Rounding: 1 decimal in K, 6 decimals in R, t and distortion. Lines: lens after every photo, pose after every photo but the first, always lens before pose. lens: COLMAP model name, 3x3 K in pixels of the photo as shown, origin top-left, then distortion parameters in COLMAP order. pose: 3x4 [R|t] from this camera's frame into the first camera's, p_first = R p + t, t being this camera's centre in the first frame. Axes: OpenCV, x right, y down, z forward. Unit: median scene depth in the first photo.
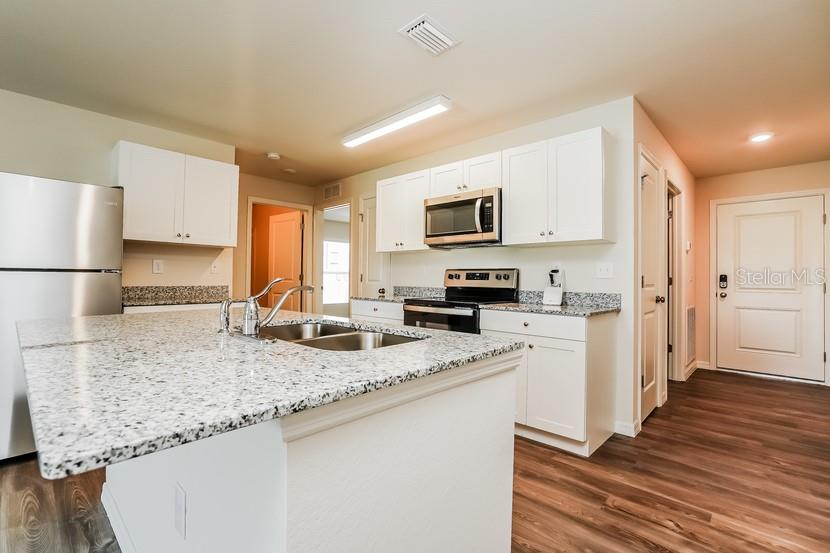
lens RADIAL K [[387.0, 0, 416.7], [0, 387.0, 269.0], [0, 0, 1]] dist [-0.014473, 0.002697]
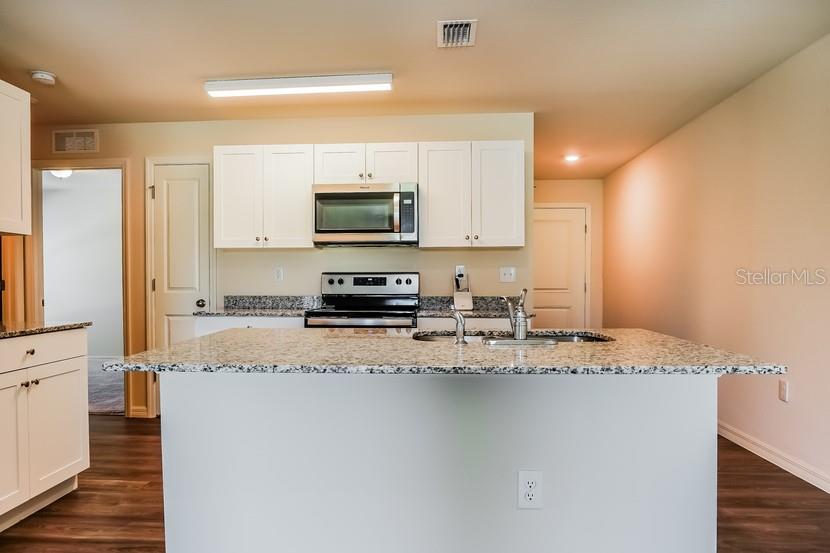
lens RADIAL K [[564.7, 0, 388.7], [0, 564.7, 295.1], [0, 0, 1]] dist [0.002161, 0.001004]
pose [[0.782440, -0.026922, 0.622144, -0.608533], [-0.005214, 0.998747, 0.049776, -0.013230], [-0.622704, -0.042191, 0.781319, -0.001048]]
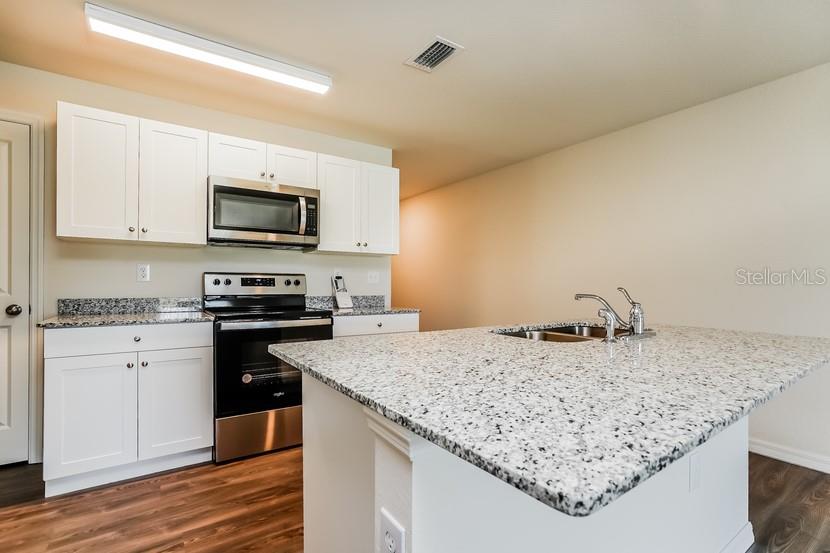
lens RADIAL K [[387.0, 0, 400.2], [0, 387.0, 284.6], [0, 0, 1]] dist [-0.014473, 0.002697]
pose [[0.225146, -0.012390, 0.974246, -0.624895], [-0.027154, 0.999451, 0.018986, 0.000178], [-0.973947, -0.030729, 0.224686, 0.523186]]
